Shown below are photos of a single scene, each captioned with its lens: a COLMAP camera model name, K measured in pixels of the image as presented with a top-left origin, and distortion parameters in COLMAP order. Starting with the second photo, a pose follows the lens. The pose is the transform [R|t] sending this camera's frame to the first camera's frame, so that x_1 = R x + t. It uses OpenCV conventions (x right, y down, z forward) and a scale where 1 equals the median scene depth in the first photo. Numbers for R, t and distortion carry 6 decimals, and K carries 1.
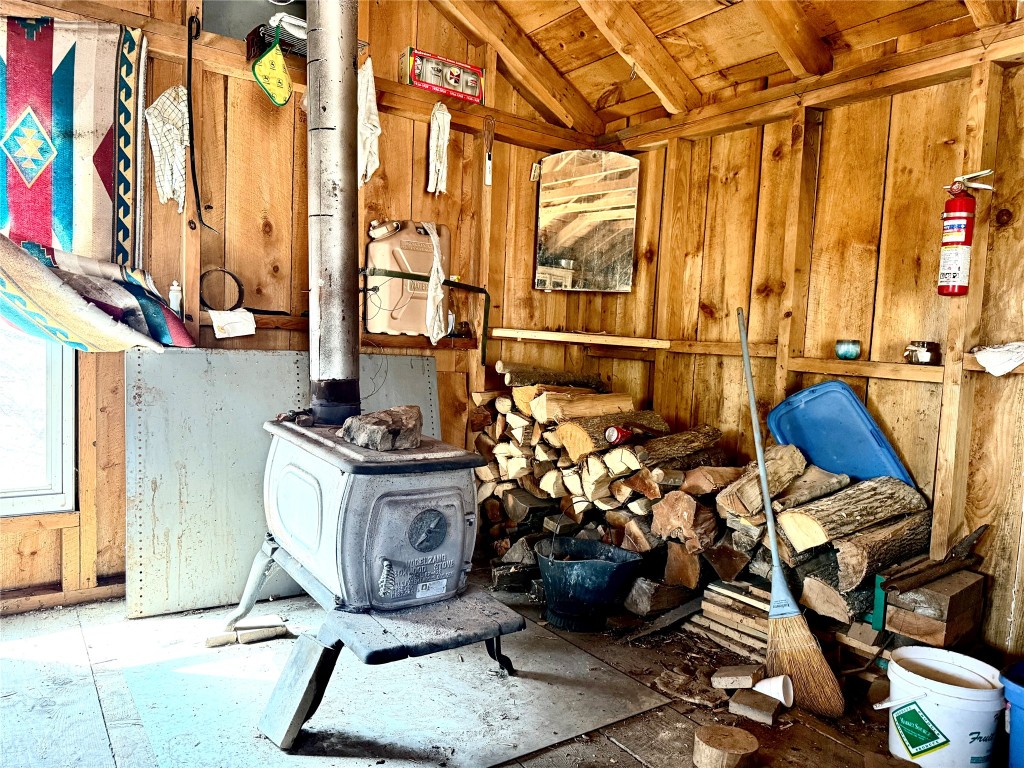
lens RADIAL K [[721.1, 0, 509.4], [0, 721.1, 387.8], [0, 0, 1]] dist [0.035873, -0.018573]
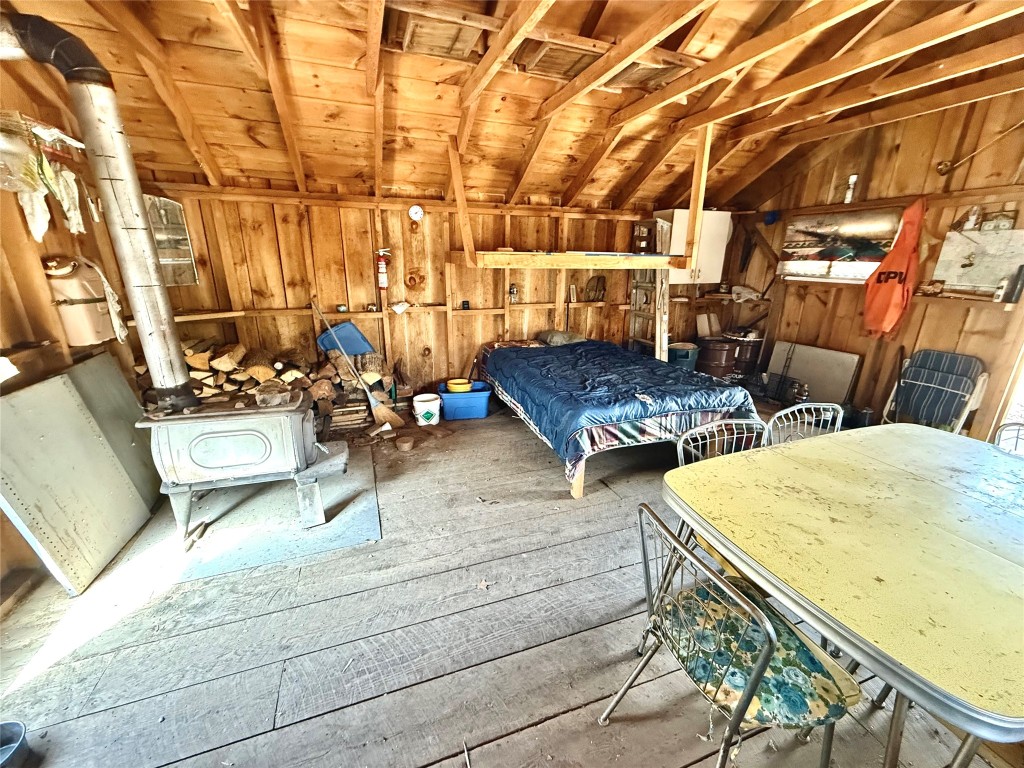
lens RADIAL K [[407.0, 0, 510.8], [0, 407.0, 382.2], [0, 0, 1]] dist [-0.000989, 0.000192]
pose [[0.263669, -0.329263, 0.906678, -0.805108], [0.066930, 0.943919, 0.323323, -0.238964], [-0.962288, -0.024567, 0.270920, 0.008079]]
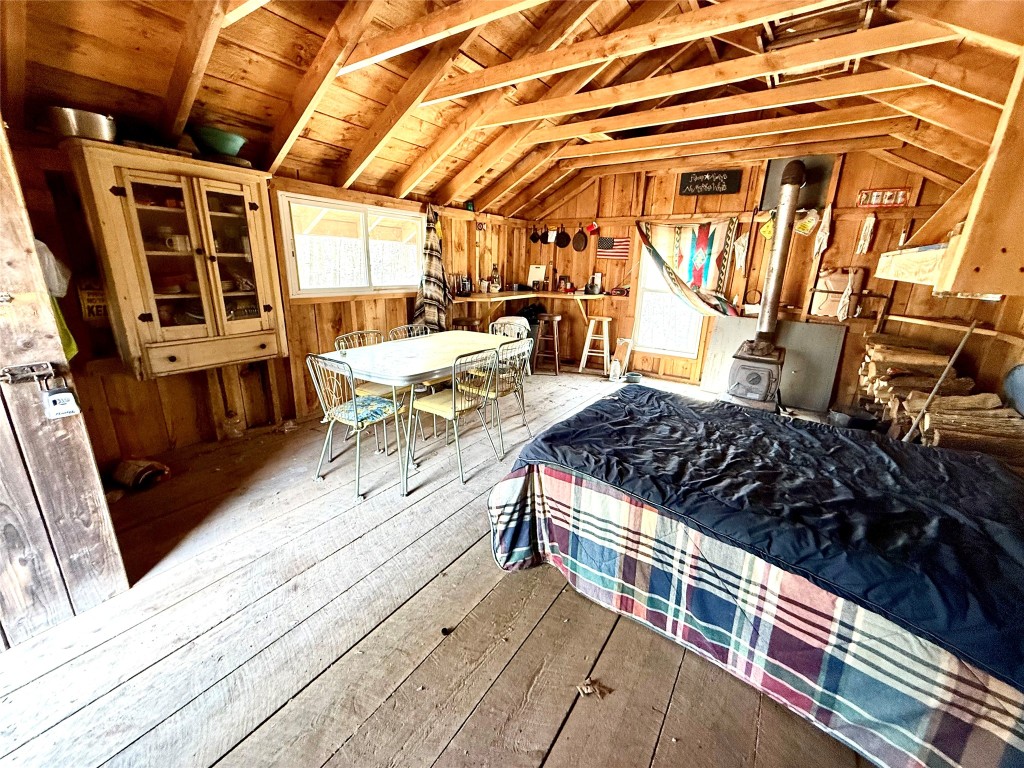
lens RADIAL K [[407.0, 0, 512.5], [0, 407.0, 382.0], [0, 0, 1]] dist [-0.000989, 0.000192]
pose [[0.358165, 0.230623, -0.904727, 0.906723], [-0.074831, 0.972986, 0.218398, -0.092313], [0.930655, -0.010521, 0.365748, -0.577821]]
